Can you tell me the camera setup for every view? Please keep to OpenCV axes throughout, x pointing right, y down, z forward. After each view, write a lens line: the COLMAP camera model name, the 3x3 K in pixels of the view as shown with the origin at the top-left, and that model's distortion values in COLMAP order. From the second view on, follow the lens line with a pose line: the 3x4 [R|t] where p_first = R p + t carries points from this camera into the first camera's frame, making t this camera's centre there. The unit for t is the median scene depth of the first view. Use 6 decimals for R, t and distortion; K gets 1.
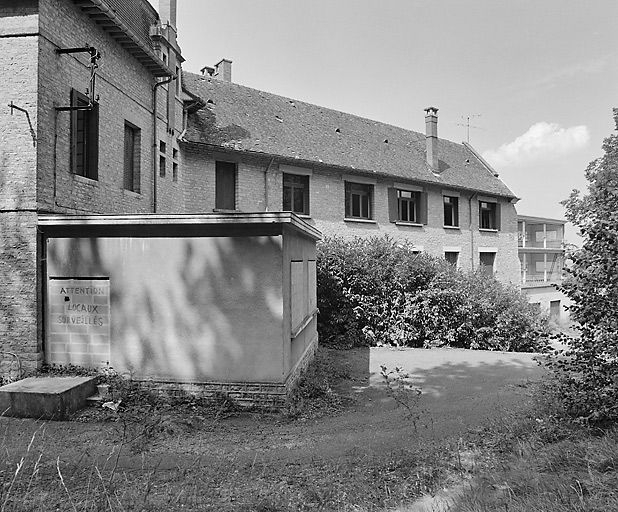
lens RADIAL K [[488.3, 0, 308.4], [0, 488.3, 257.7], [0, 0, 1]] dist [-0.056255, 0.016138]
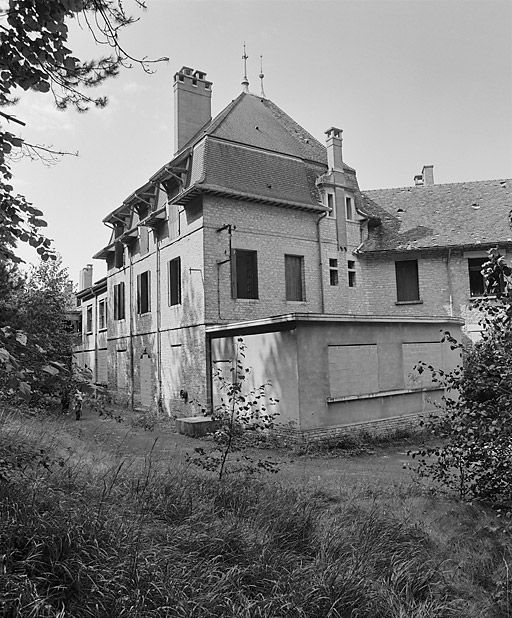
lens RADIAL K [[488.3, 0, 256.4], [0, 488.3, 308.1], [0, 0, 1]] dist [-0.056255, 0.016138]
pose [[0.664159, -0.105252, -0.740145, 0.628846], [0.045327, 0.993888, -0.100663, 0.024175], [0.746216, 0.033308, 0.664870, -0.050717]]
